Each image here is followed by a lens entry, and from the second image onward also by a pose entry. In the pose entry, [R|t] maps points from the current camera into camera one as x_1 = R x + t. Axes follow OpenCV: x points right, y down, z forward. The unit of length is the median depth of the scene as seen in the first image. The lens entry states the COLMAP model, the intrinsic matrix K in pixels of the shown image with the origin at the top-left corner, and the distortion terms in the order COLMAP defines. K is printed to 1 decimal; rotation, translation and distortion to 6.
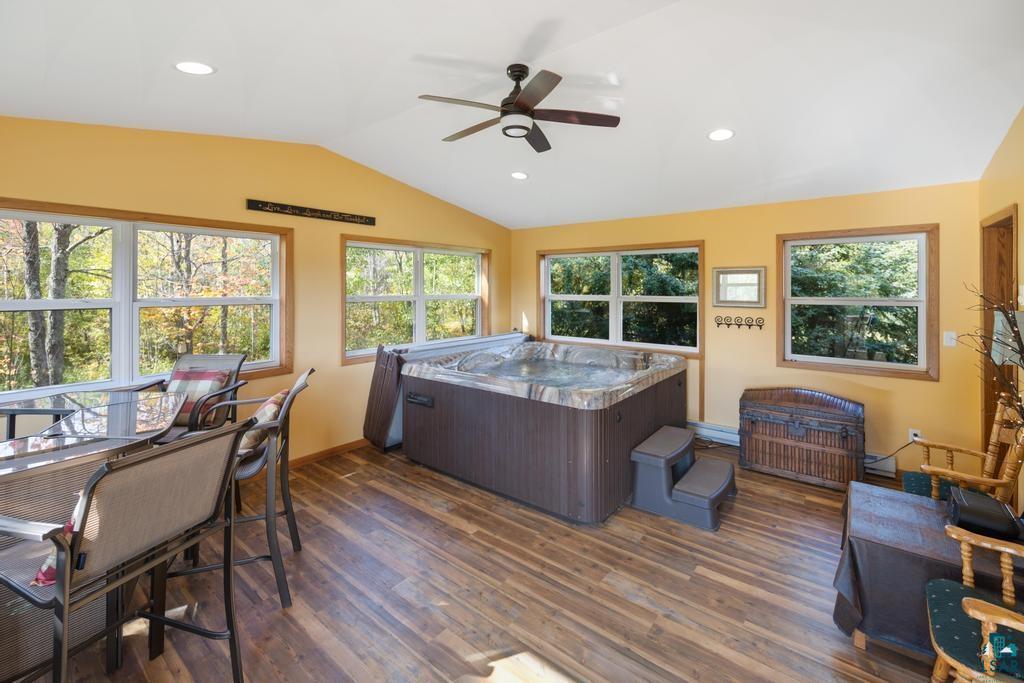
lens RADIAL K [[435.6, 0, 515.5], [0, 435.6, 282.6], [0, 0, 1]] dist [0.000392, -0.000521]
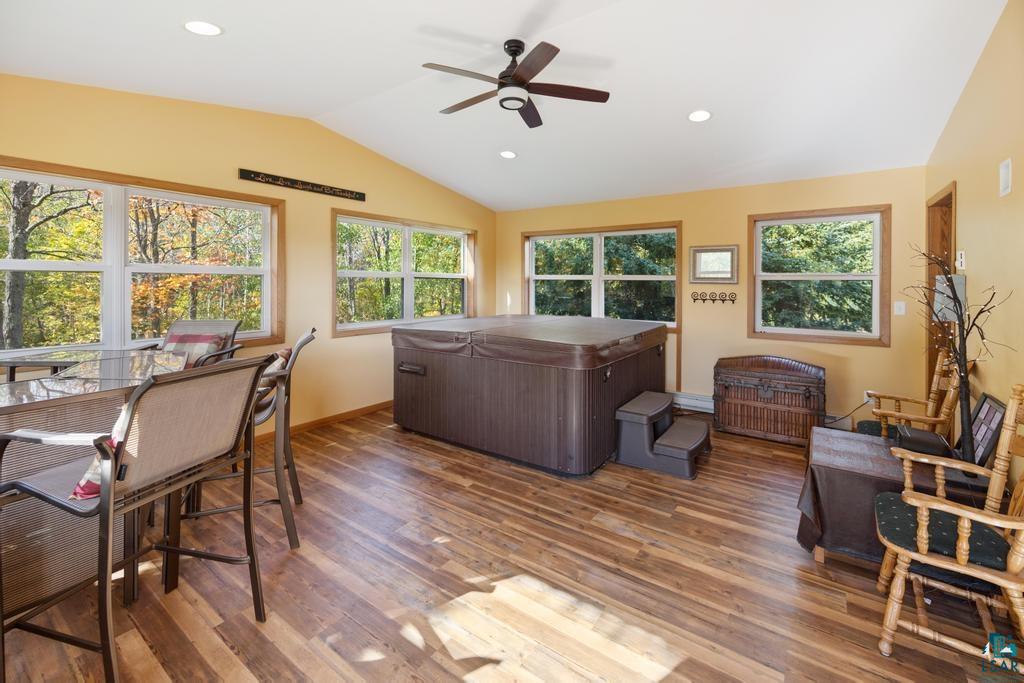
lens RADIAL K [[438.3, 0, 518.0], [0, 438.3, 280.1], [0, 0, 1]] dist [-0.000360, 0.000020]
pose [[0.998104, 0.005274, 0.061329, -0.044492], [-0.005433, 0.999982, 0.002419, 0.073156], [-0.061315, -0.002748, 0.998115, -0.059288]]
